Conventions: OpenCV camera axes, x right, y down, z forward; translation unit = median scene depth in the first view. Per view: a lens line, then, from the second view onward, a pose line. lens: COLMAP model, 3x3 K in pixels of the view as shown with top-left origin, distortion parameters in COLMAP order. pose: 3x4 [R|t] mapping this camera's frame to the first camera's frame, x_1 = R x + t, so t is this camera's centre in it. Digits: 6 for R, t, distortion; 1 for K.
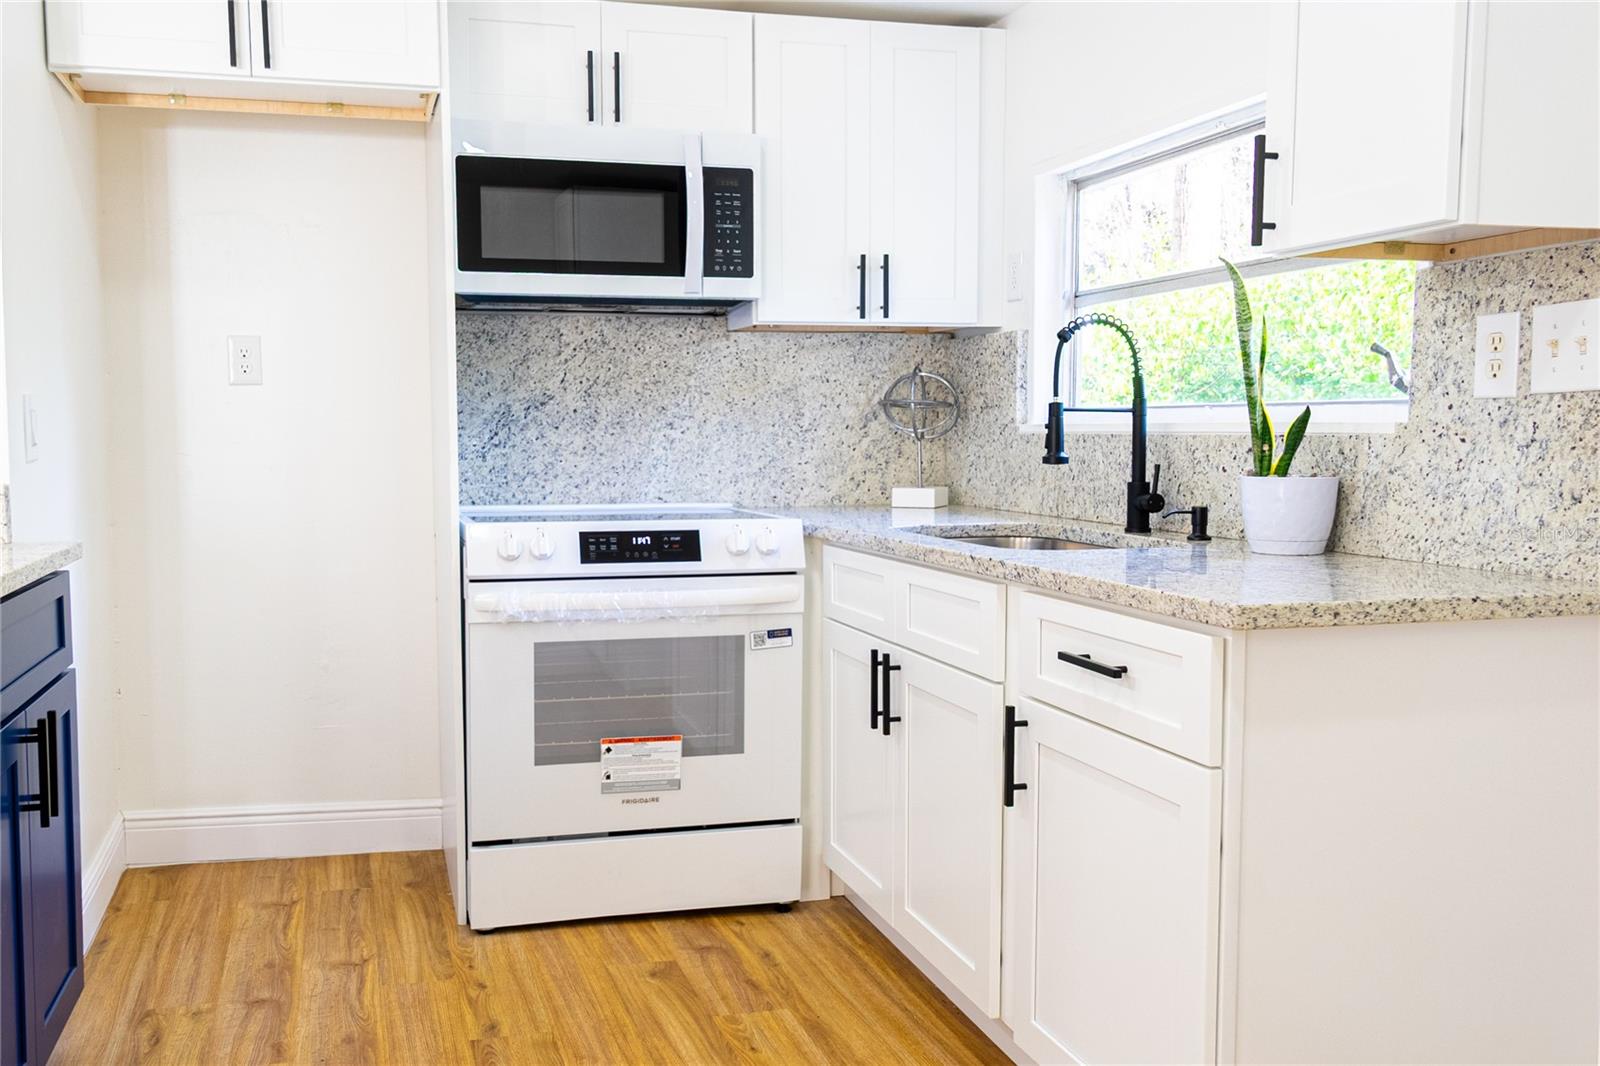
lens RADIAL K [[1389.6, 0, 740.5], [0, 1389.6, 538.2], [0, 0, 1]] dist [0.008349, 0.025178]
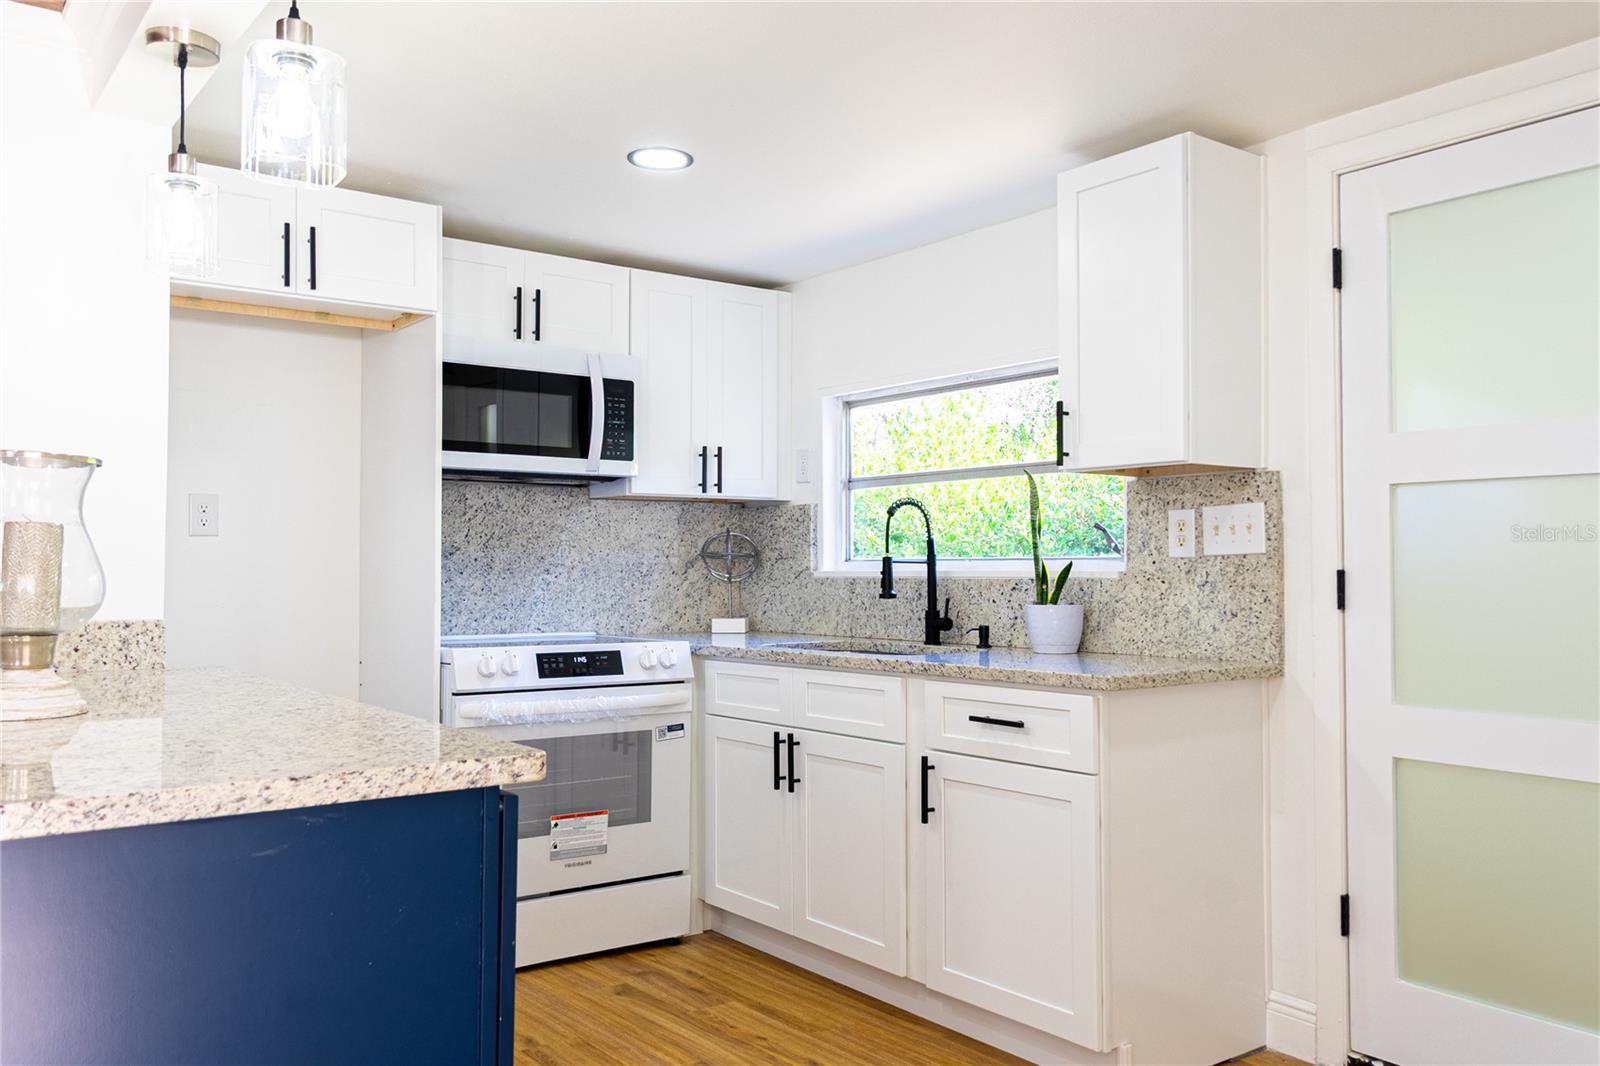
lens RADIAL K [[1243.0, 0, 800.0], [0, 1243.0, 533.0], [0, 0, 1]] dist [-0.002789, 0.044400]
pose [[0.926718, 0.013712, 0.375507, -0.323902], [0.028011, 0.994032, -0.105427, 0.012539], [-0.374712, 0.108220, 0.920804, -0.166499]]
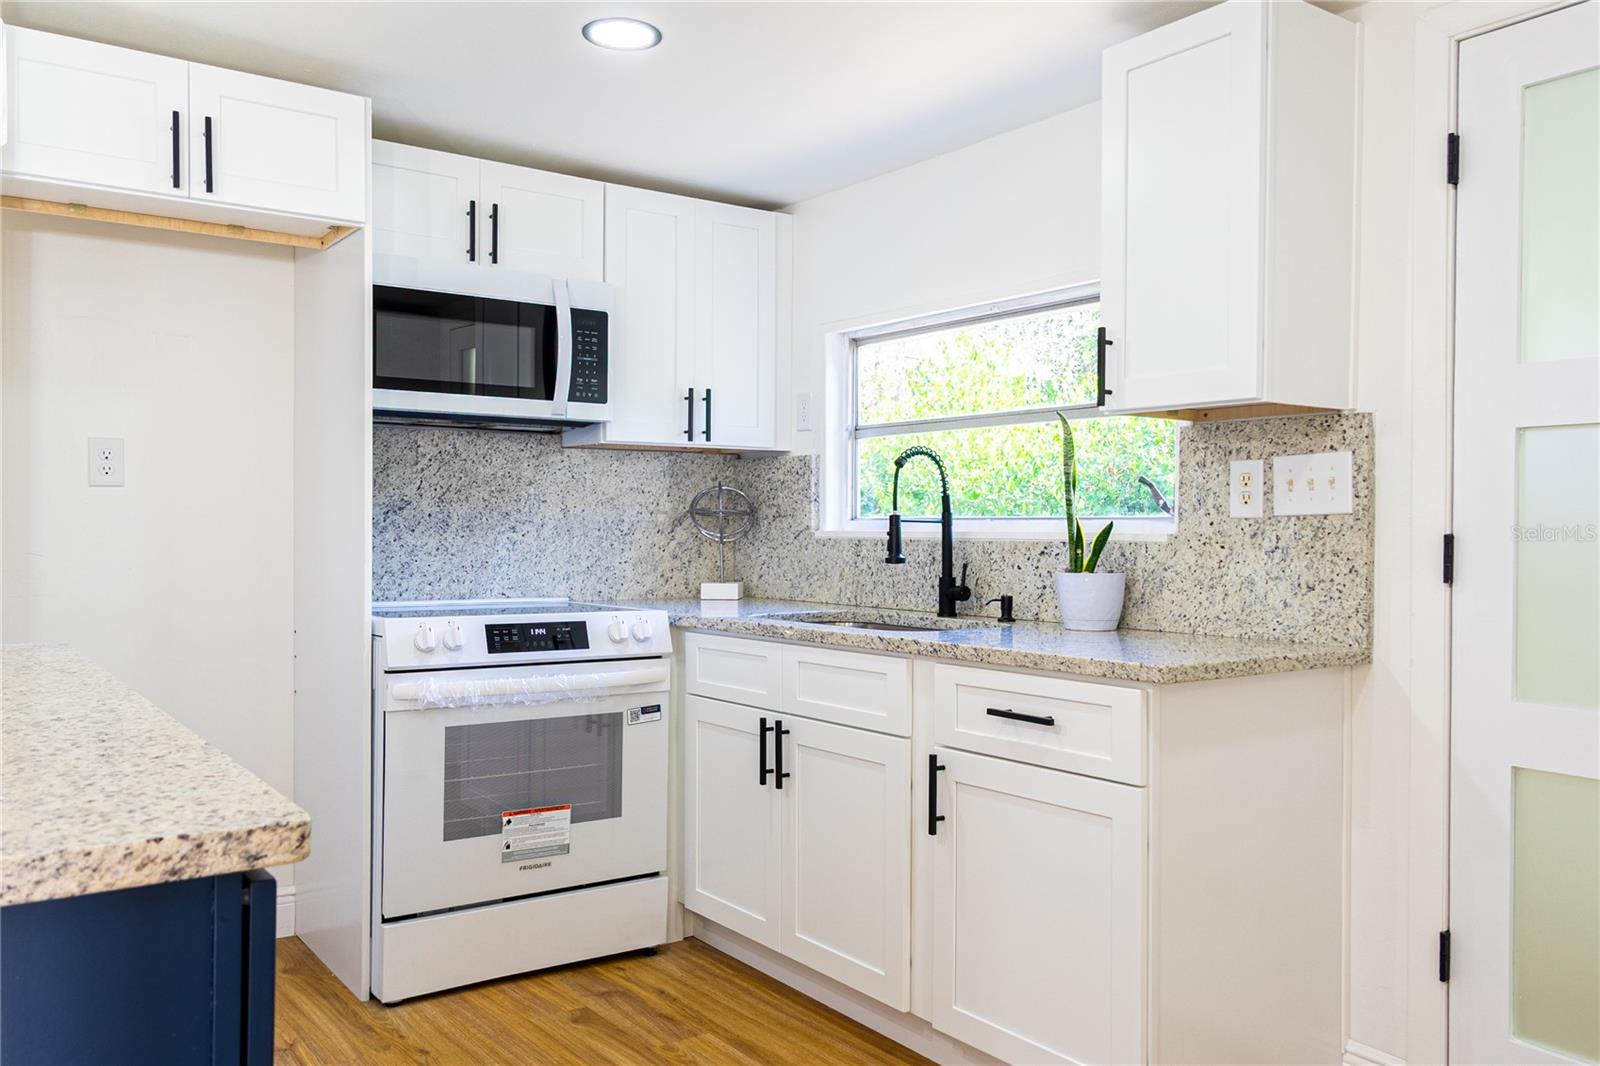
lens RADIAL K [[1237.7, 0, 796.8], [0, 1237.7, 532.9], [0, 0, 1]] dist [0.005749, 0.005950]
pose [[0.935135, 0.007027, 0.354221, -0.234483], [0.019870, 0.997189, -0.072241, -0.001358], [-0.353733, 0.074593, 0.932367, -0.018024]]
